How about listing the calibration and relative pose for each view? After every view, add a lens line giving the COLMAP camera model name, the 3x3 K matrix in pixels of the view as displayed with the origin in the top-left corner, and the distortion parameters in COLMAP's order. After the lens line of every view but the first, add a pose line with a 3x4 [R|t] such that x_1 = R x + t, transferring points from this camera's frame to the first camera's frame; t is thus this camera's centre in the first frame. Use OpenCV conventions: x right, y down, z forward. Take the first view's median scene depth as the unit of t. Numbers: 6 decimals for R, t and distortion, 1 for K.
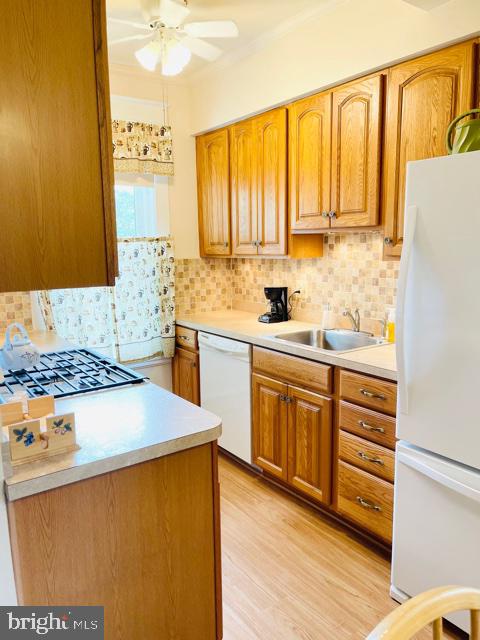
lens RADIAL K [[477.7, 0, 221.3], [0, 477.7, 319.9], [0, 0, 1]] dist [0.053056, -0.065679]
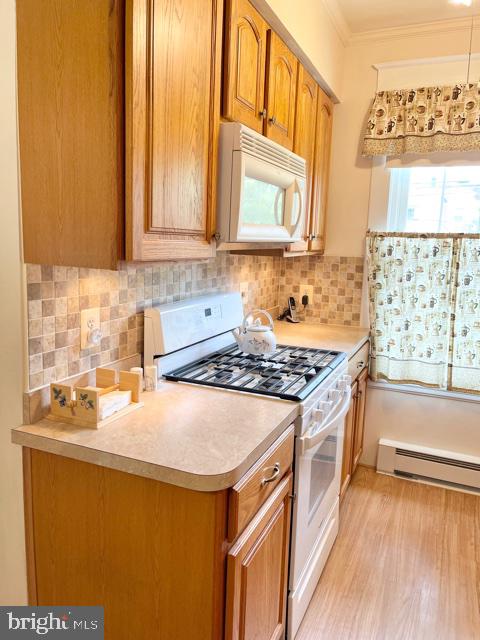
lens RADIAL K [[477.7, 0, 253.4], [0, 477.7, 301.9], [0, 0, 1]] dist [0.053056, -0.065679]
pose [[0.546173, 0.148366, -0.824429, 0.372391], [-0.175846, 0.982567, 0.060329, -0.062951], [0.819008, 0.112022, 0.562741, 0.363739]]
